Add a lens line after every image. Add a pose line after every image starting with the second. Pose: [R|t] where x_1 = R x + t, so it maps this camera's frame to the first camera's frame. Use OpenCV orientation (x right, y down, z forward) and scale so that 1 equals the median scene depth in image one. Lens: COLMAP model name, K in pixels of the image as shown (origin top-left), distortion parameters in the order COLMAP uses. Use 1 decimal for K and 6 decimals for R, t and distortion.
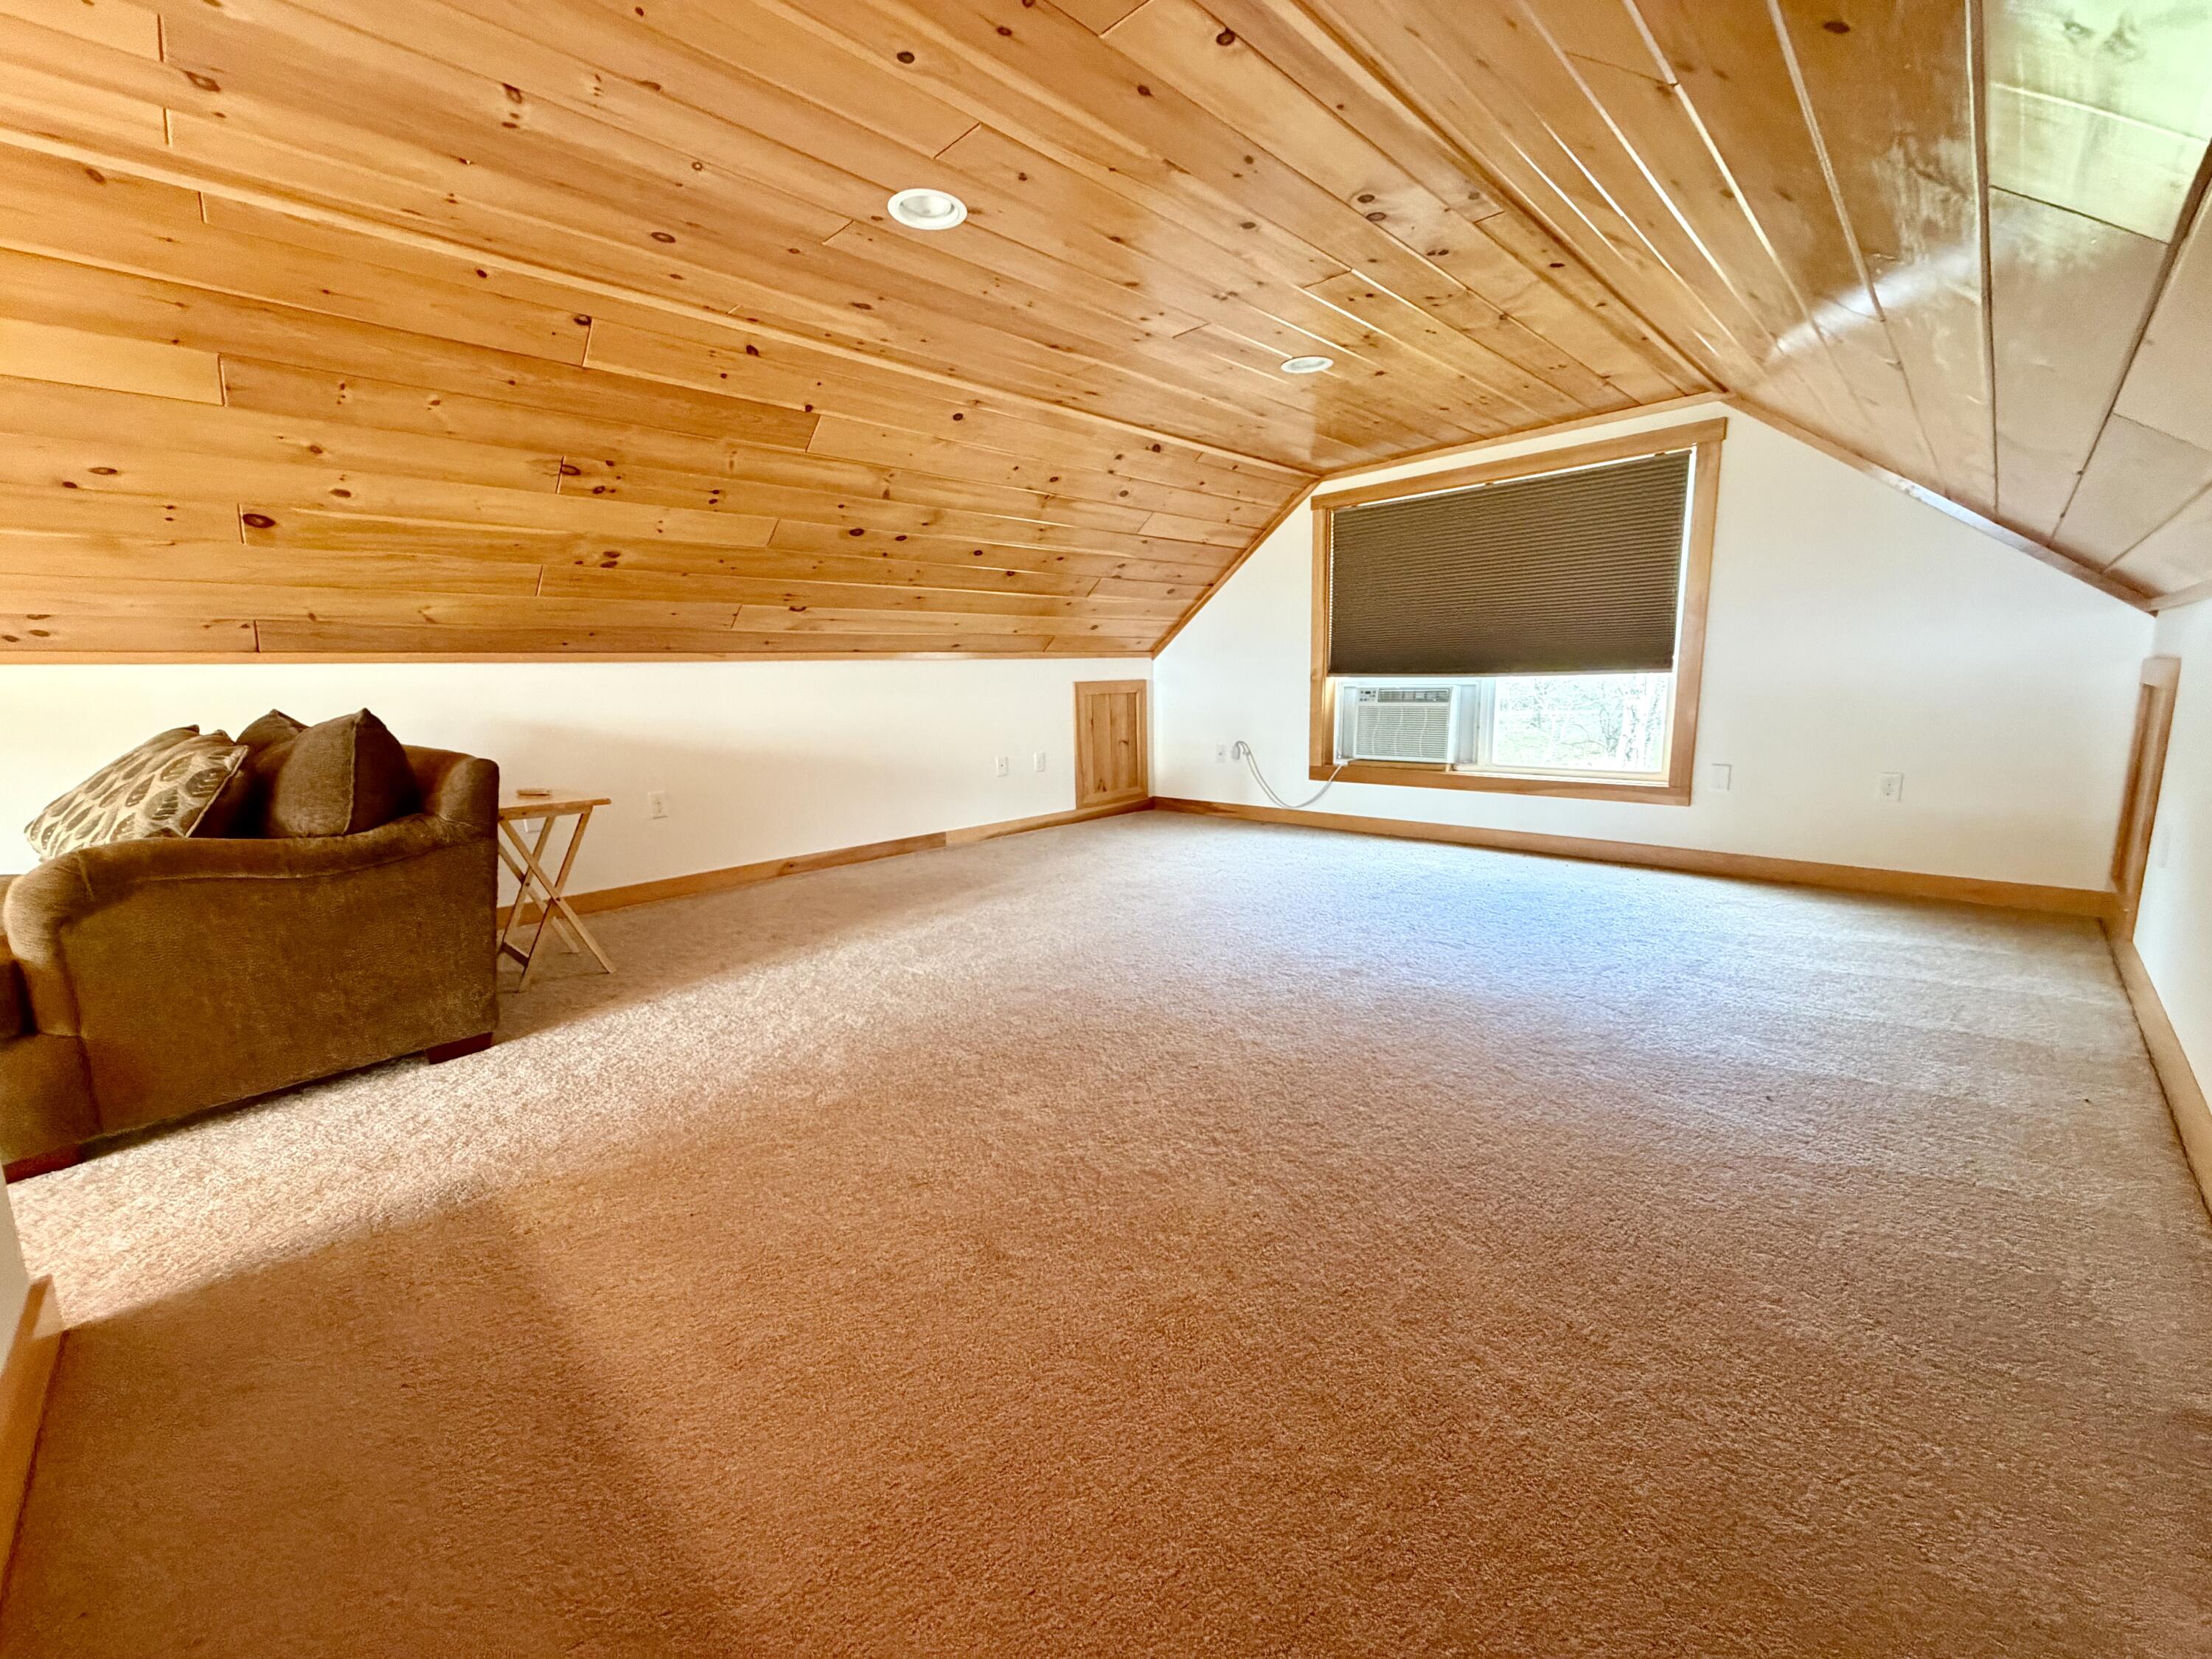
lens RADIAL K [[883.1, 0, 1096.5], [0, 883.1, 828.9], [0, 0, 1]] dist [0.000568, -0.000196]
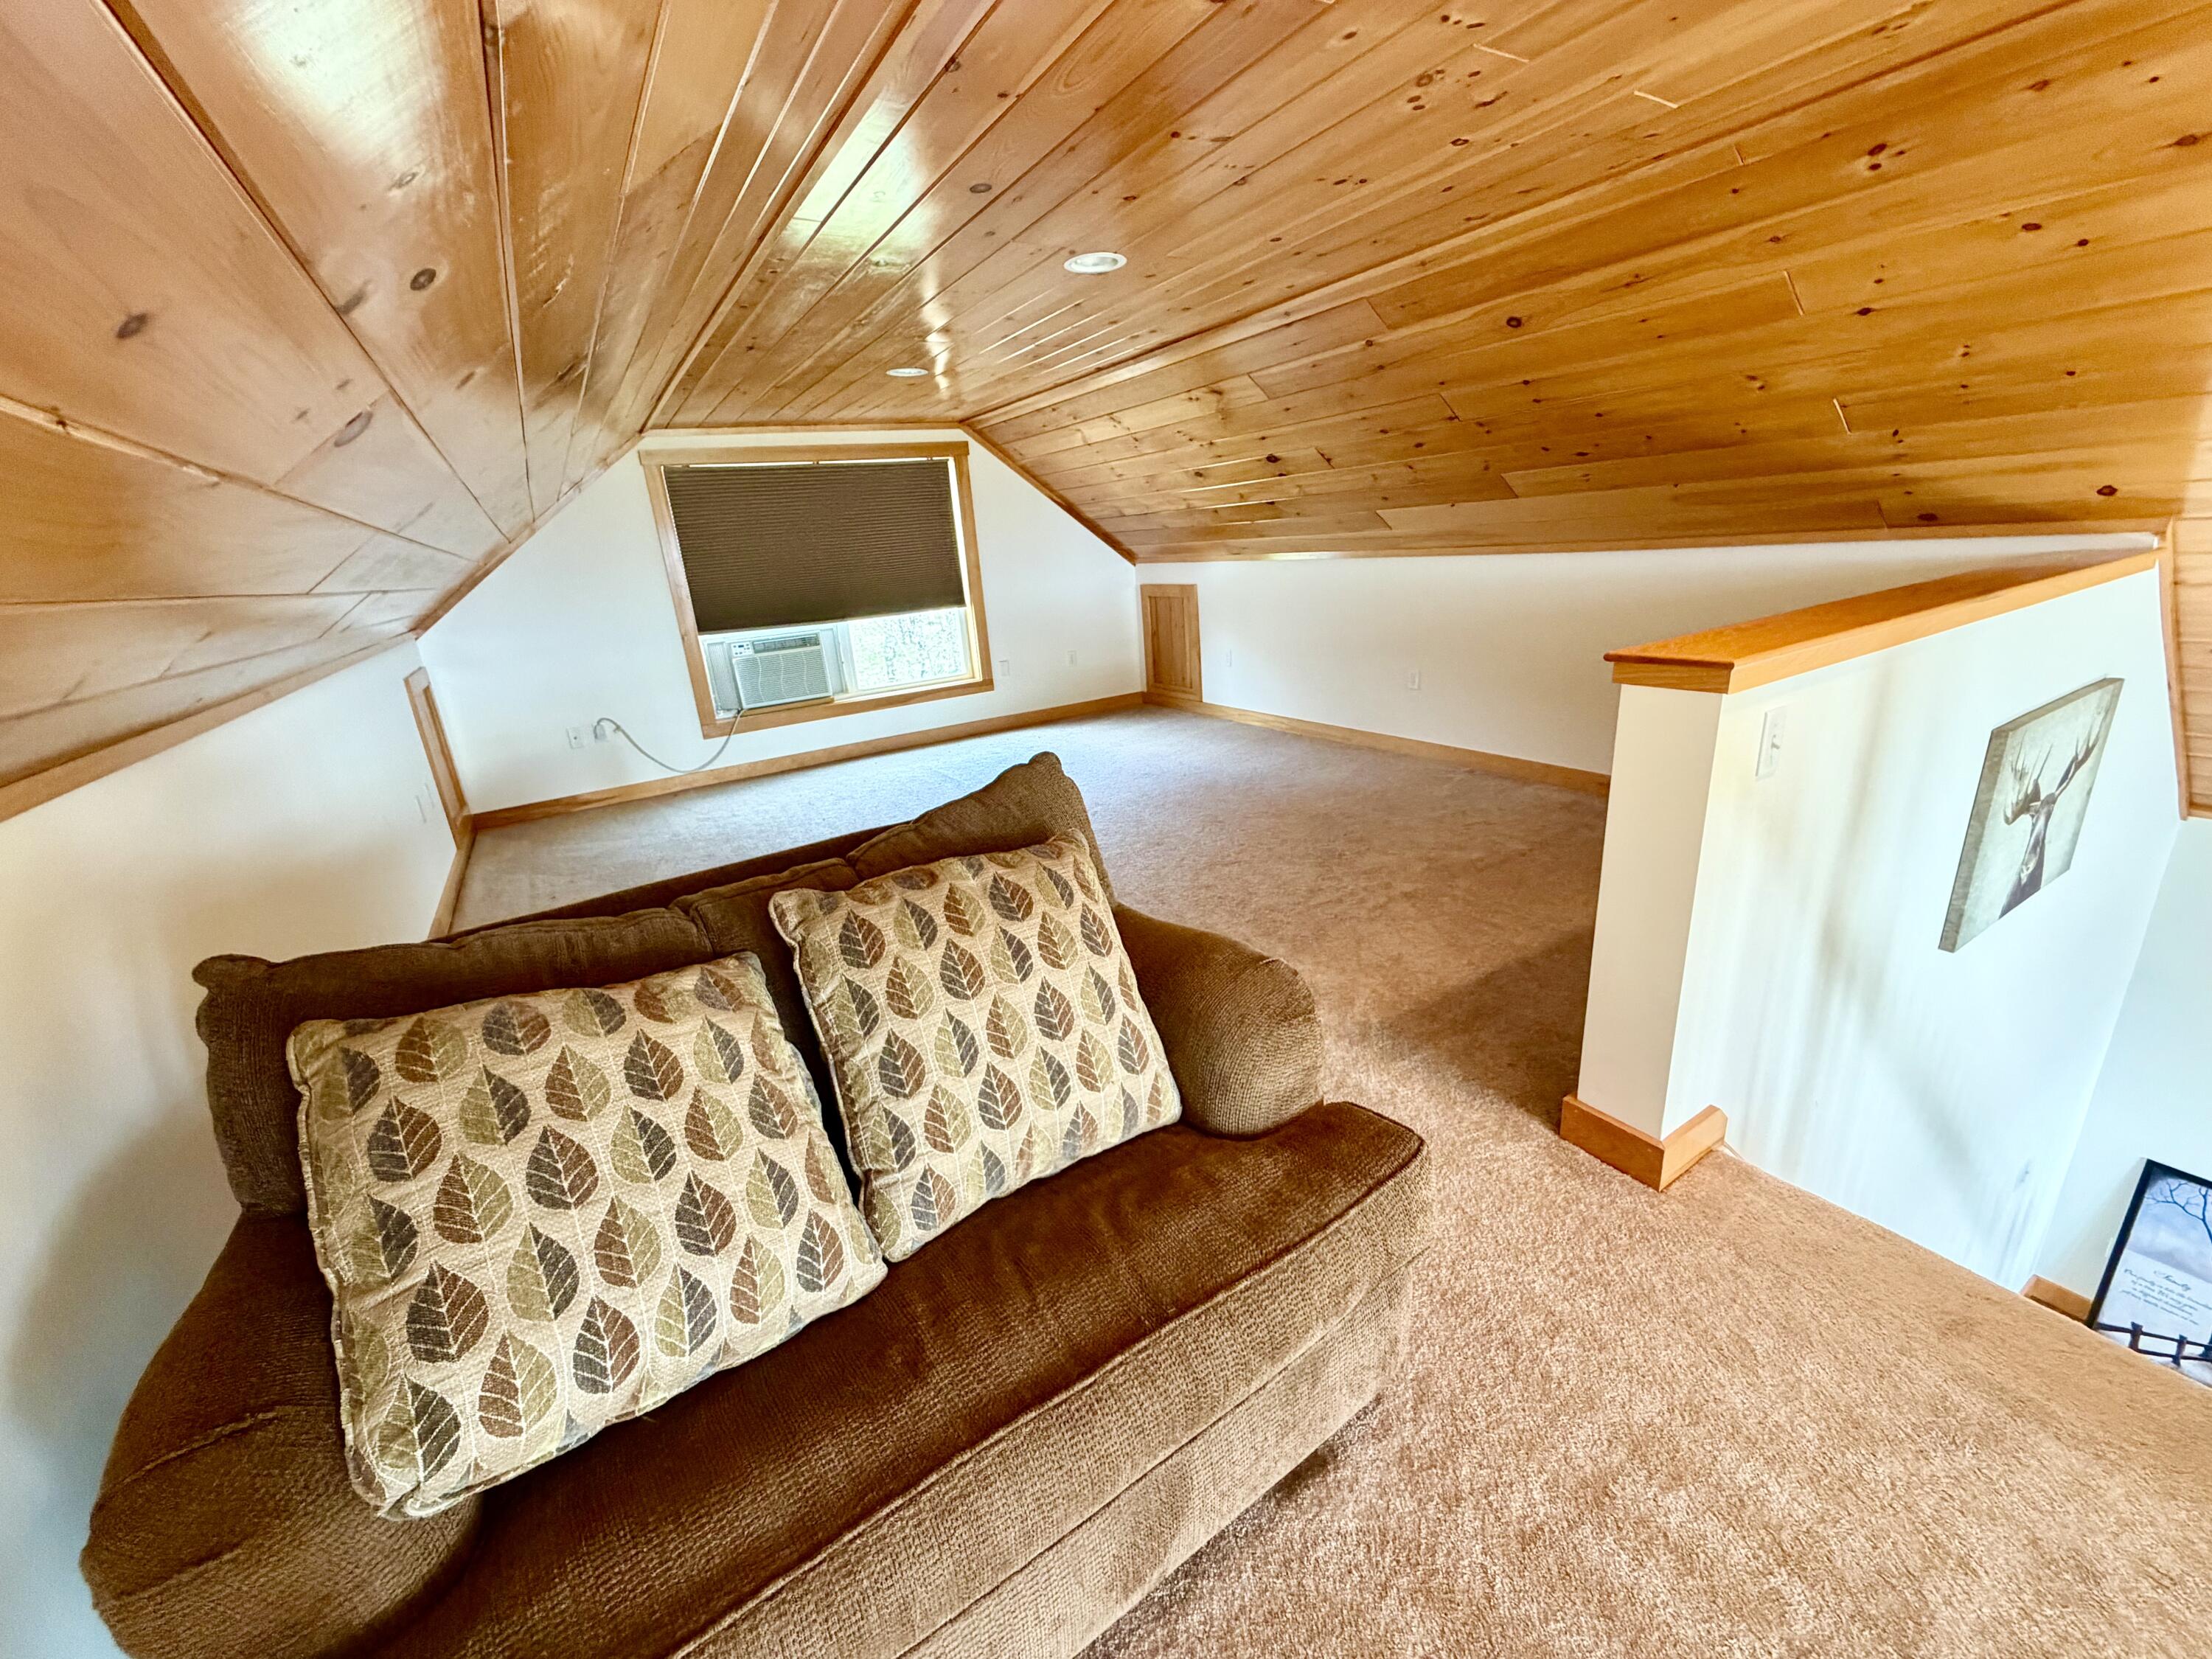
lens RADIAL K [[883.1, 0, 1096.5], [0, 883.1, 828.9], [0, 0, 1]] dist [0.000568, -0.000196]
pose [[0.228659, -0.293458, 0.928223, -0.689268], [0.231935, 0.942450, 0.240821, -0.110178], [-0.945474, 0.160221, 0.283563, 0.346885]]
